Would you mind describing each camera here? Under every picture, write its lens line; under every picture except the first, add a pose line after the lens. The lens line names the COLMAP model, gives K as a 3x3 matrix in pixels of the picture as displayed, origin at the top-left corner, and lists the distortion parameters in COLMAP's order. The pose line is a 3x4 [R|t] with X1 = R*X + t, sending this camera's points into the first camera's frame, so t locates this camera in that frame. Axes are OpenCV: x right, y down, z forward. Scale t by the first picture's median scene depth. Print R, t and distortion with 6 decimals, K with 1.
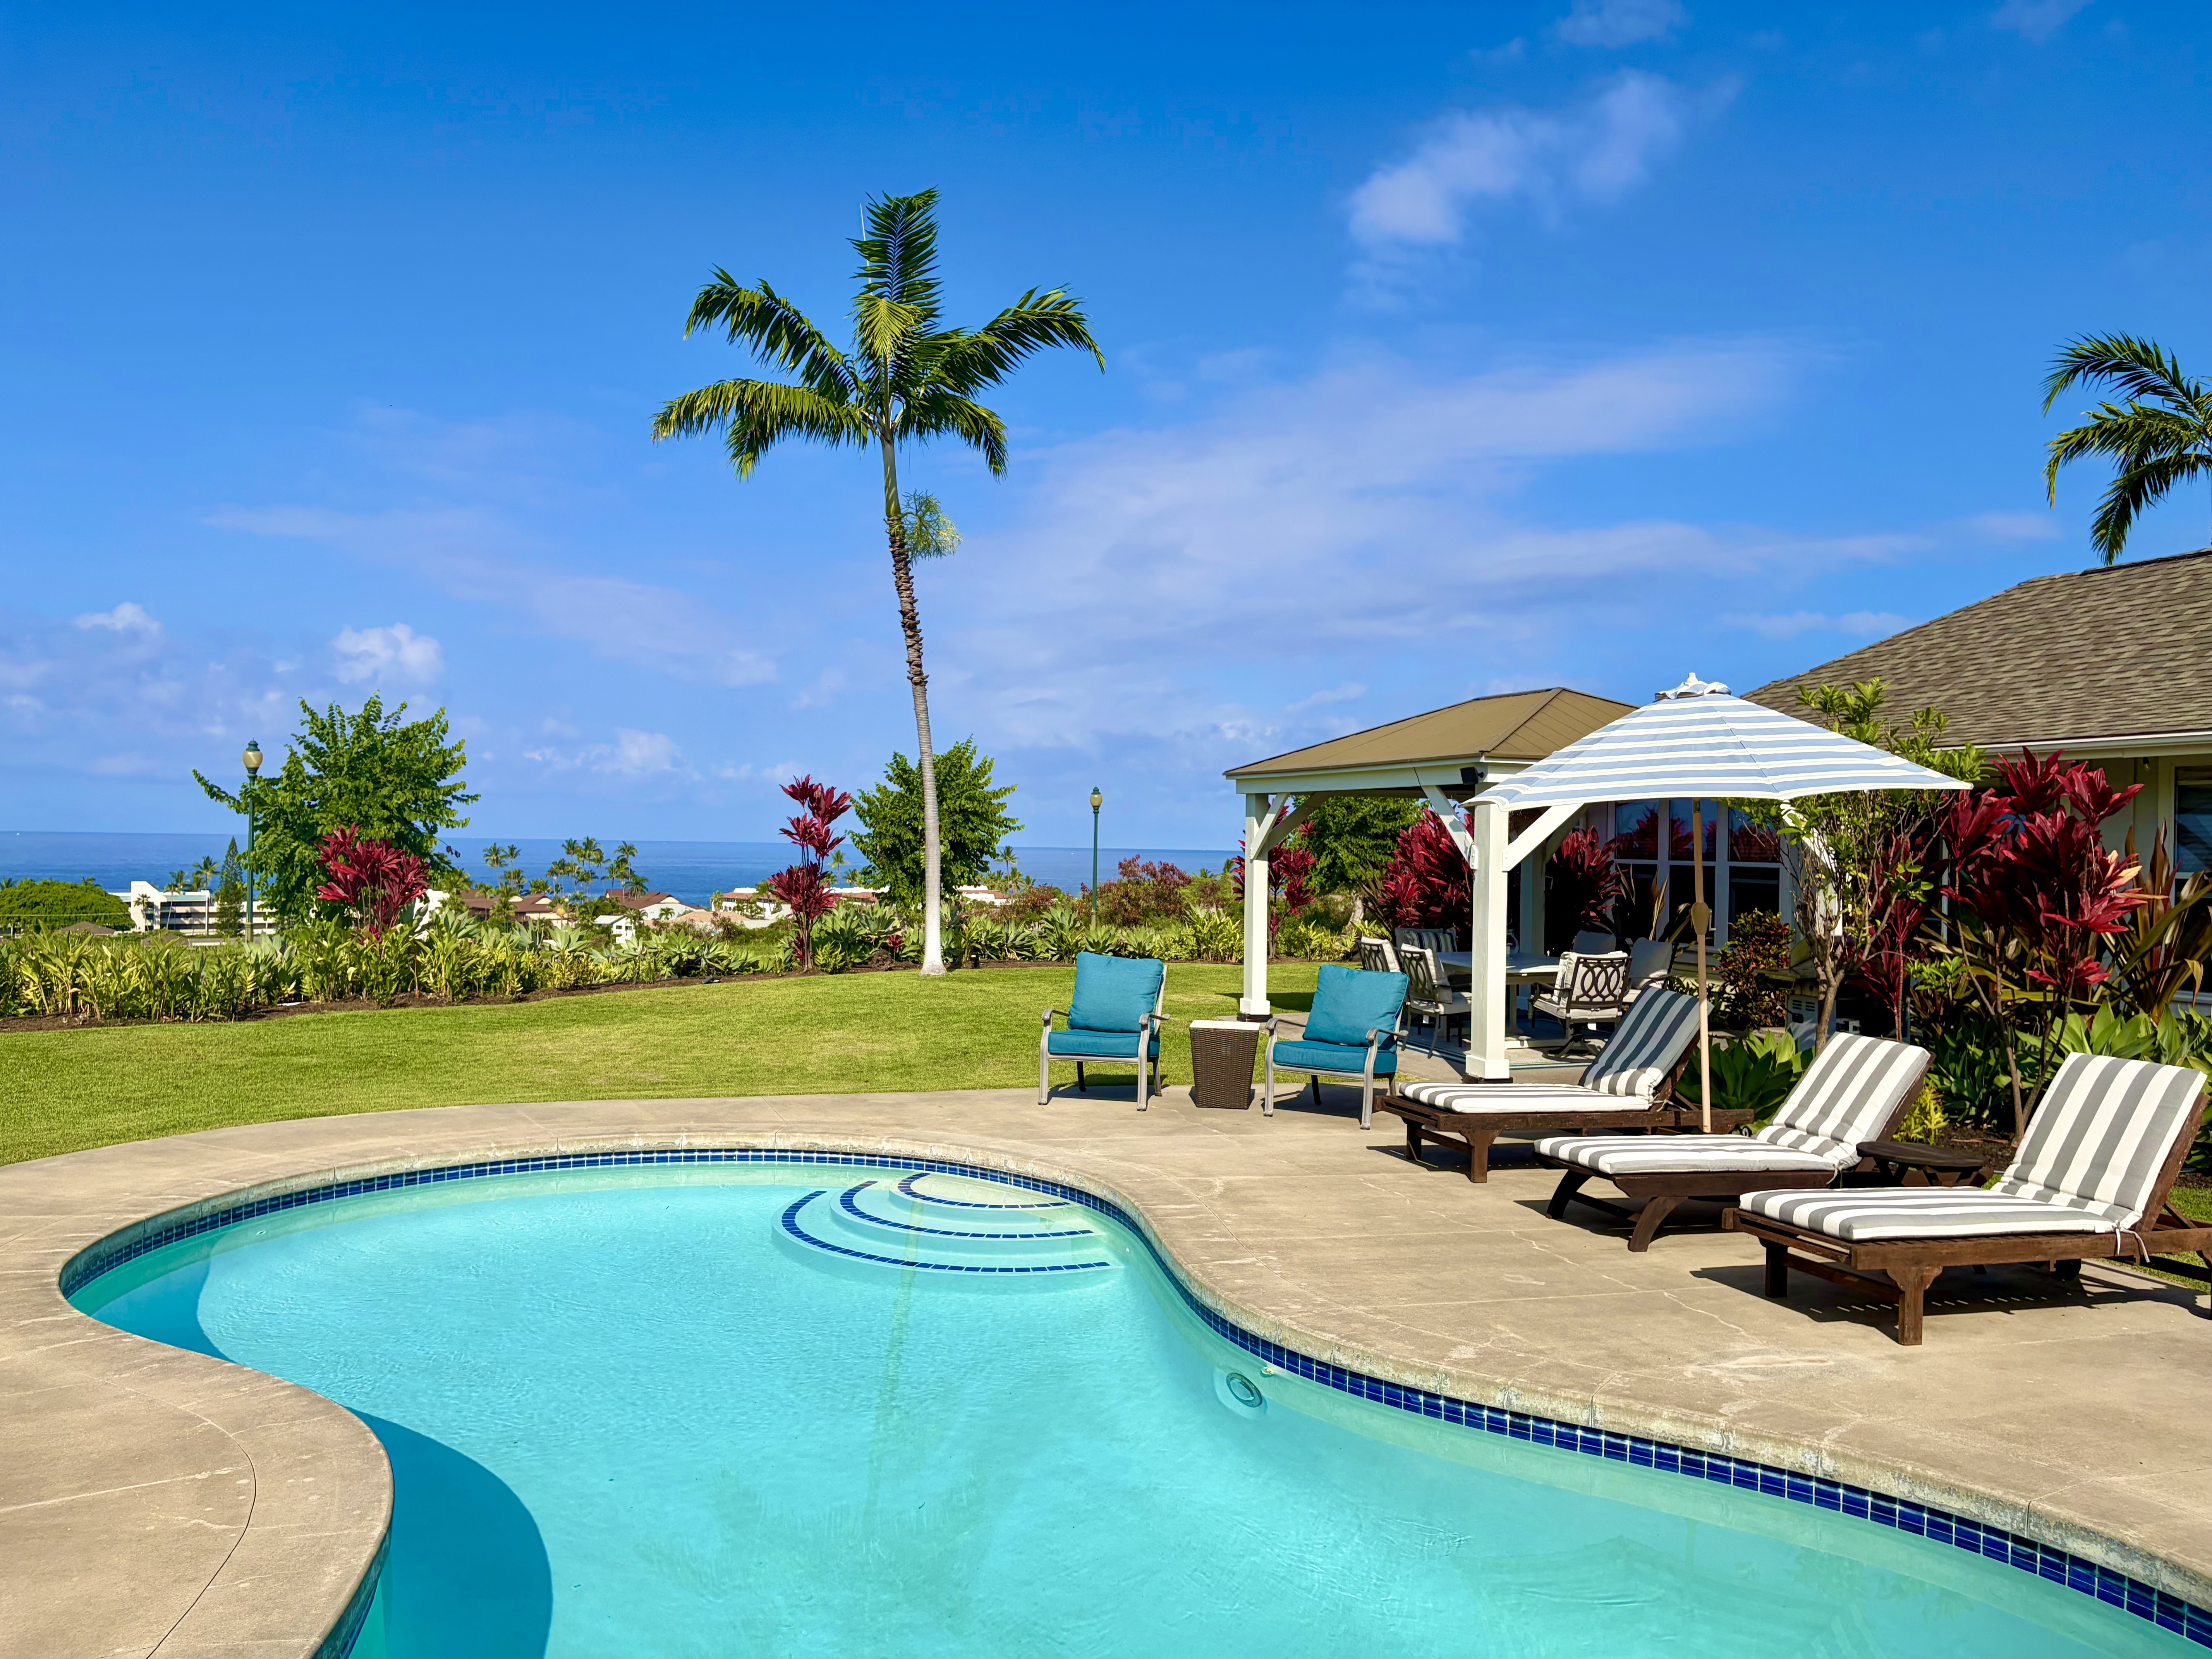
lens RADIAL K [[1666.0, 0, 1104.7], [0, 1666.0, 809.8], [0, 0, 1]] dist [0.062290, -0.076588]
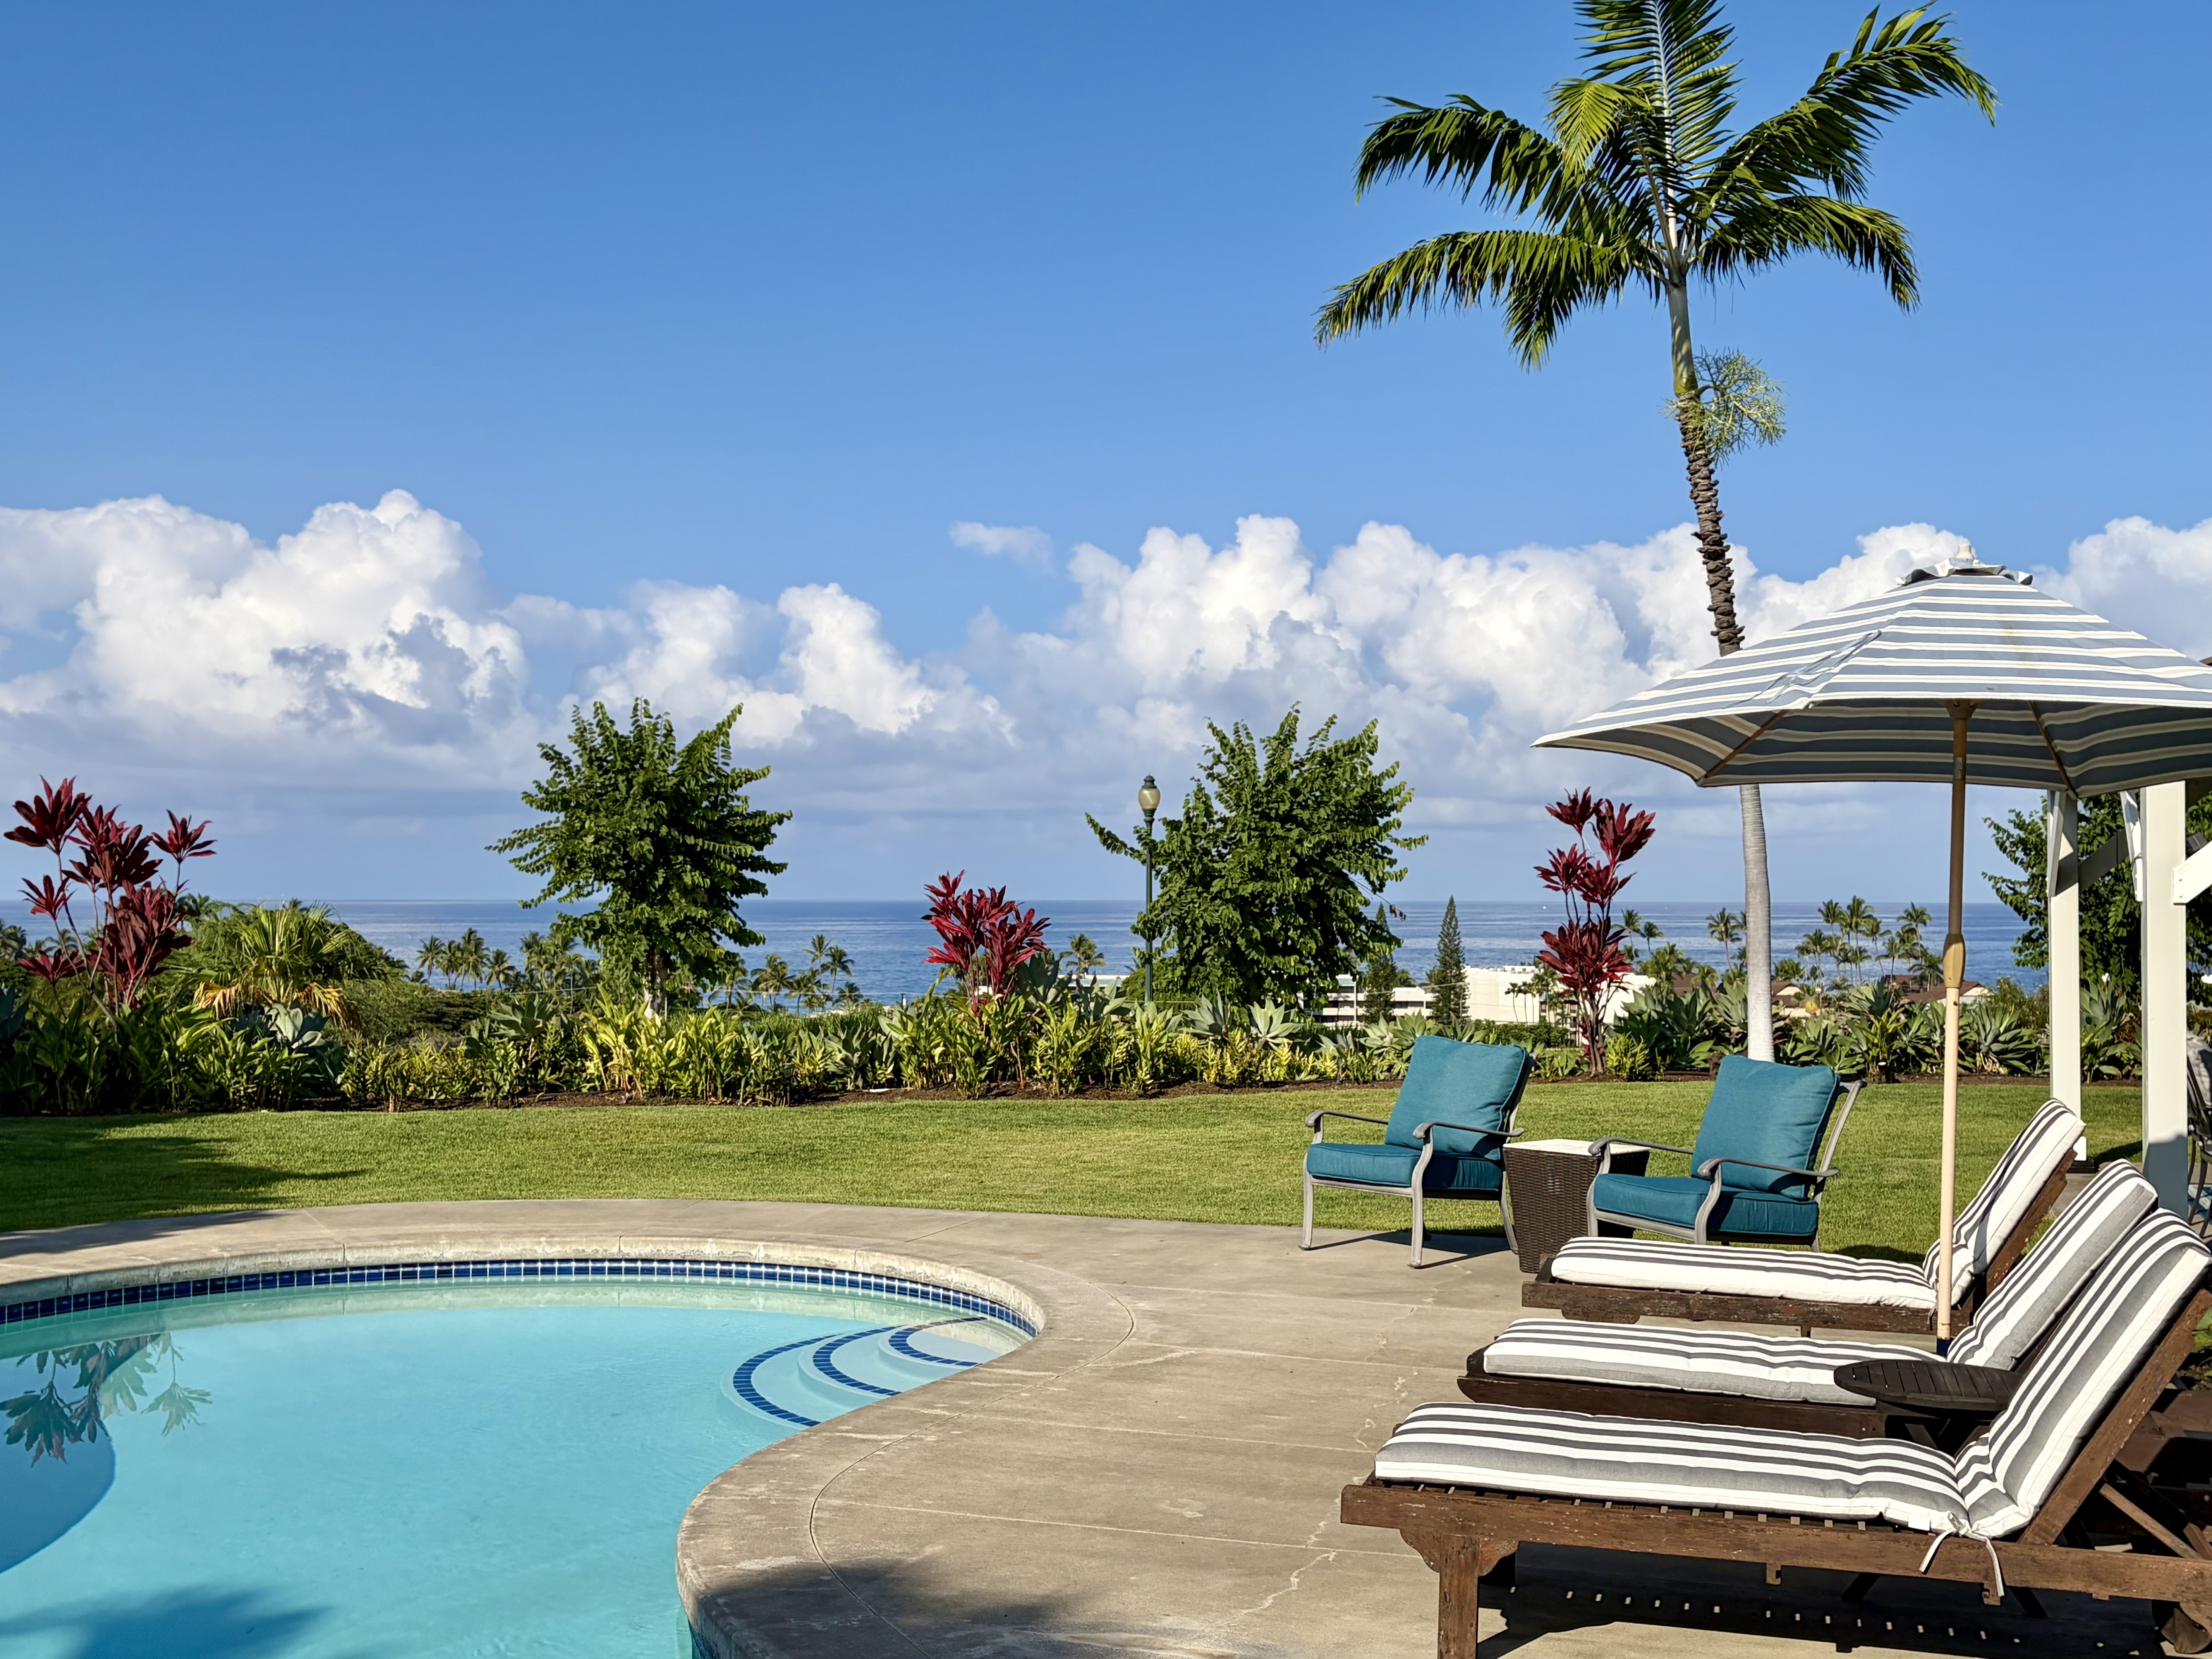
lens RADIAL K [[2457.8, 0, 1096.0], [0, 2457.8, 788.7], [0, 0, 1]] dist [0.005762, 0.000000]
pose [[0.821758, -0.040068, -0.568426, 0.127377], [0.024060, 0.999075, -0.035641, 0.005980], [0.569328, 0.015612, 0.821962, 0.032971]]
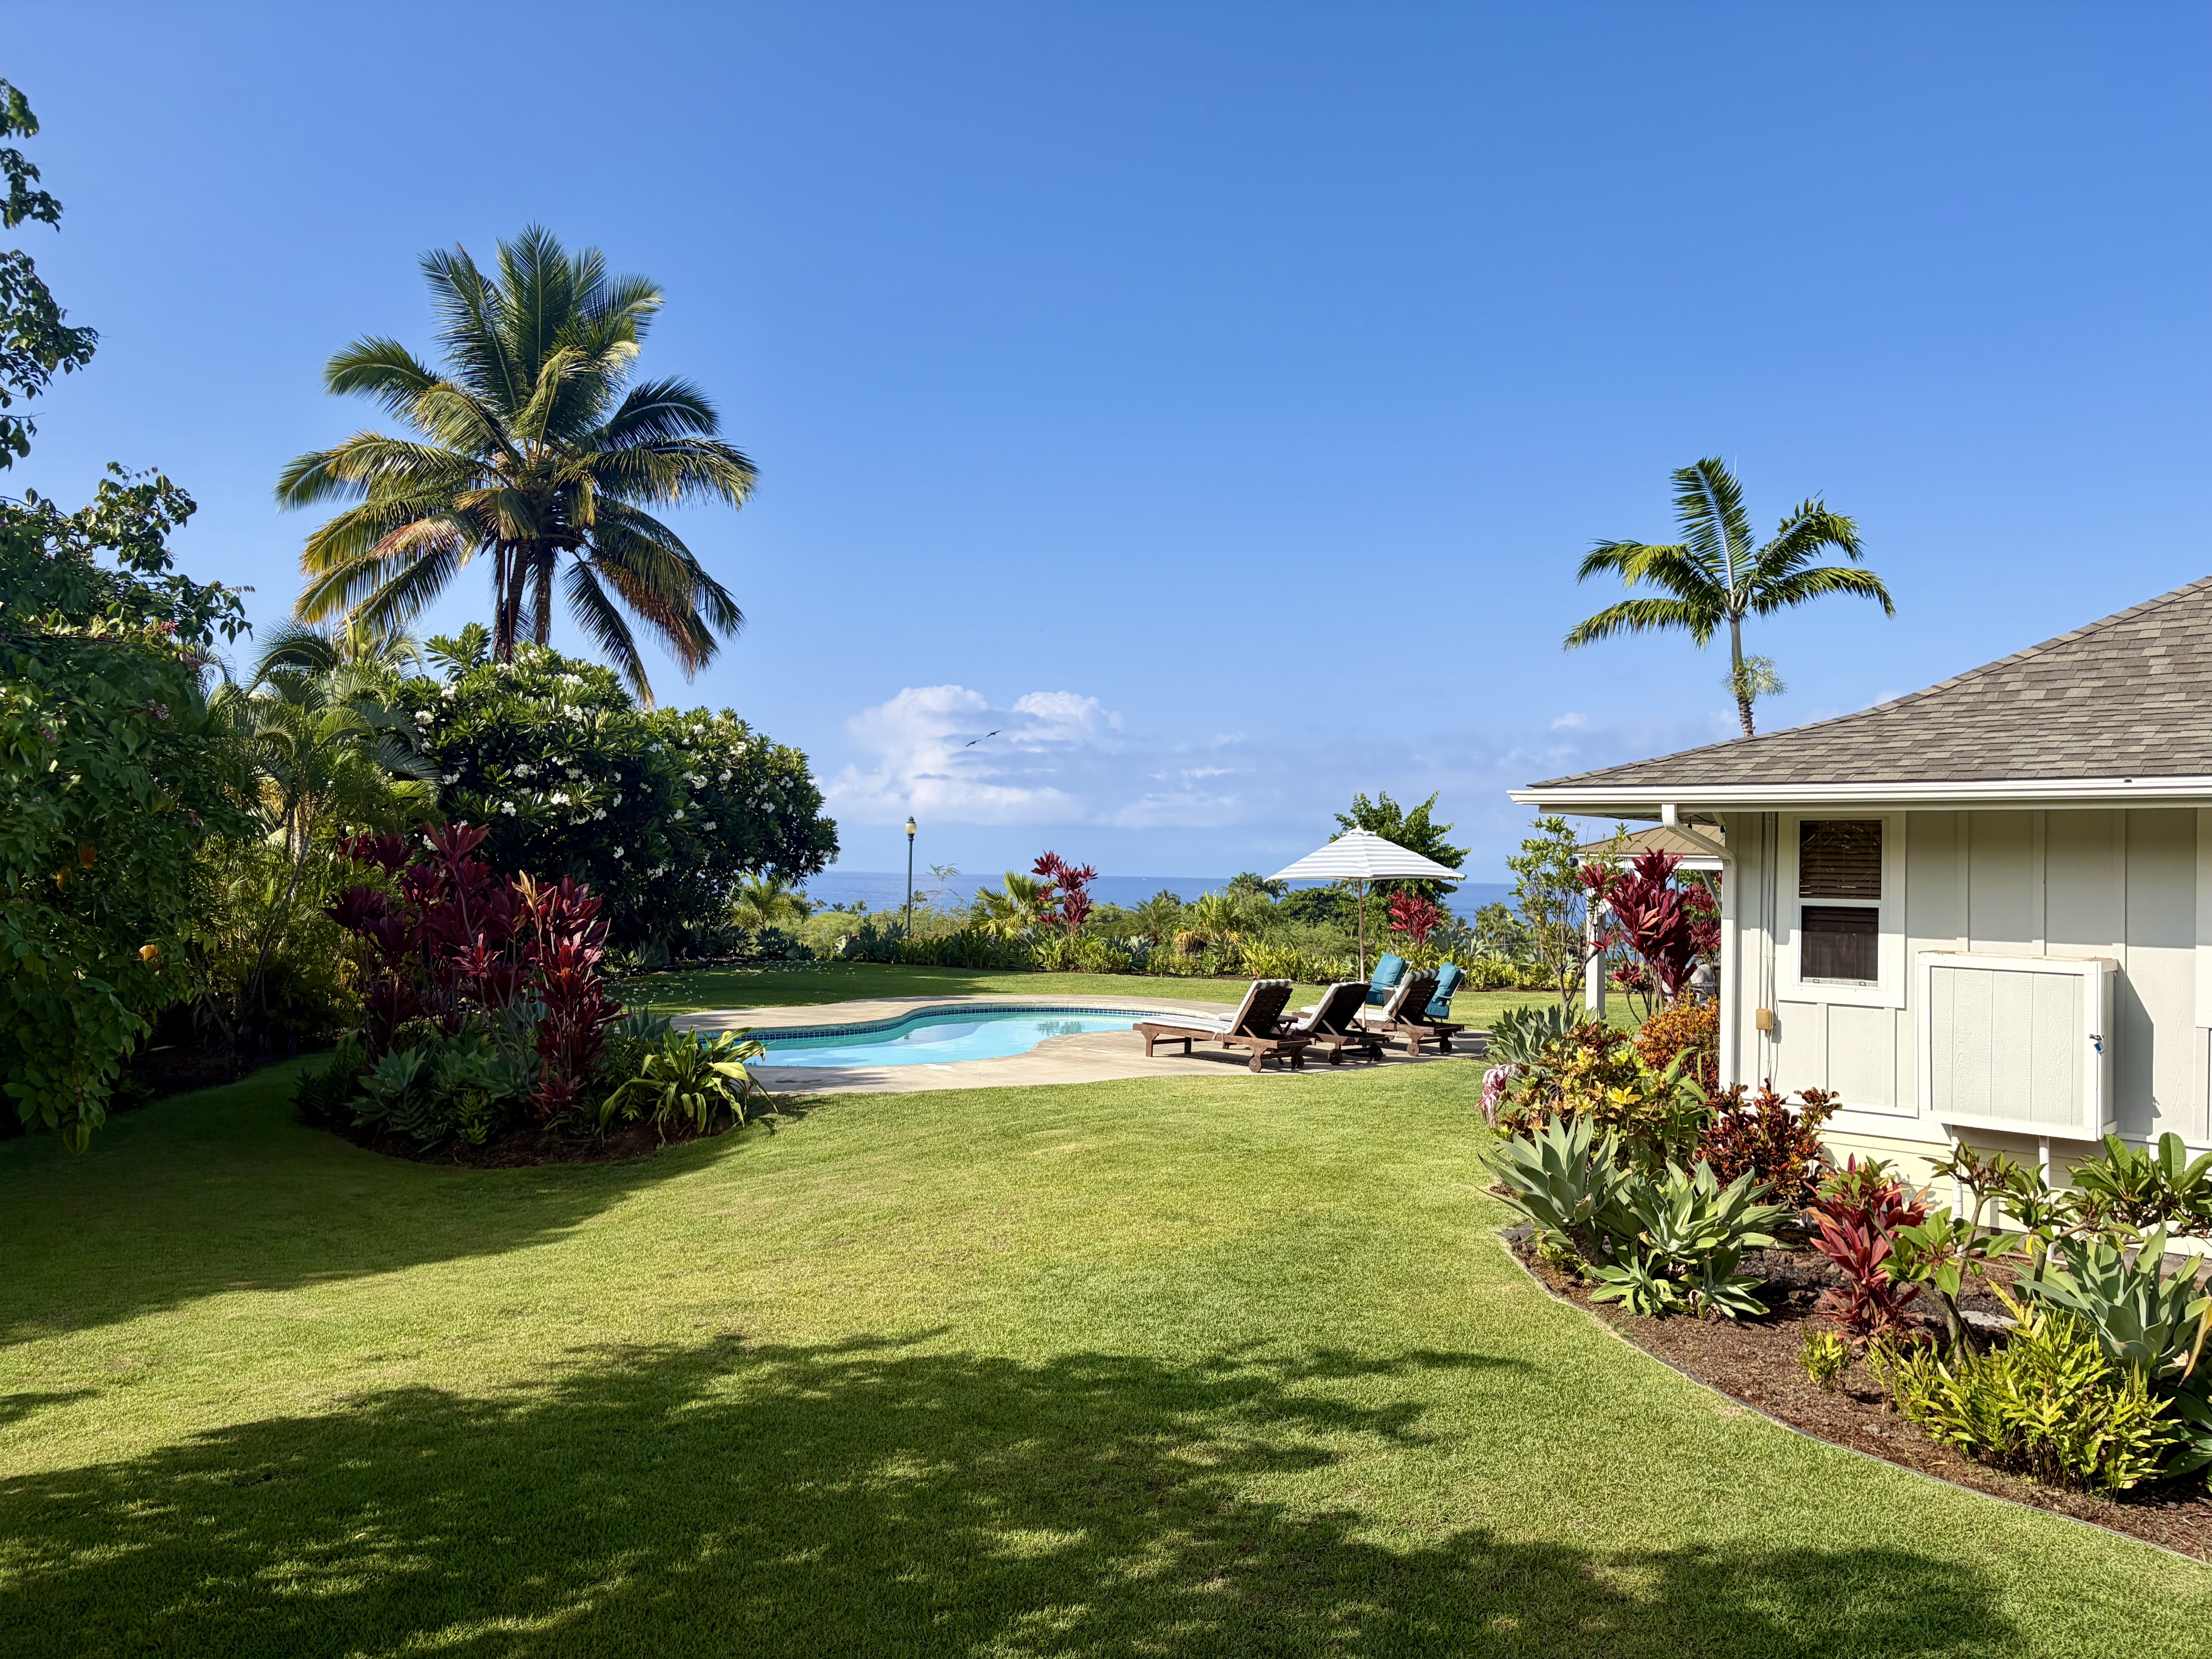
lens RADIAL K [[1666.0, 0, 1107.1], [0, 1666.0, 836.2], [0, 0, 1]] dist [0.062290, -0.076588]
pose [[0.482808, -0.026324, -0.875330, 0.468672], [0.007634, 0.999637, -0.025852, -0.002172], [0.875693, 0.005800, 0.482834, -0.084629]]
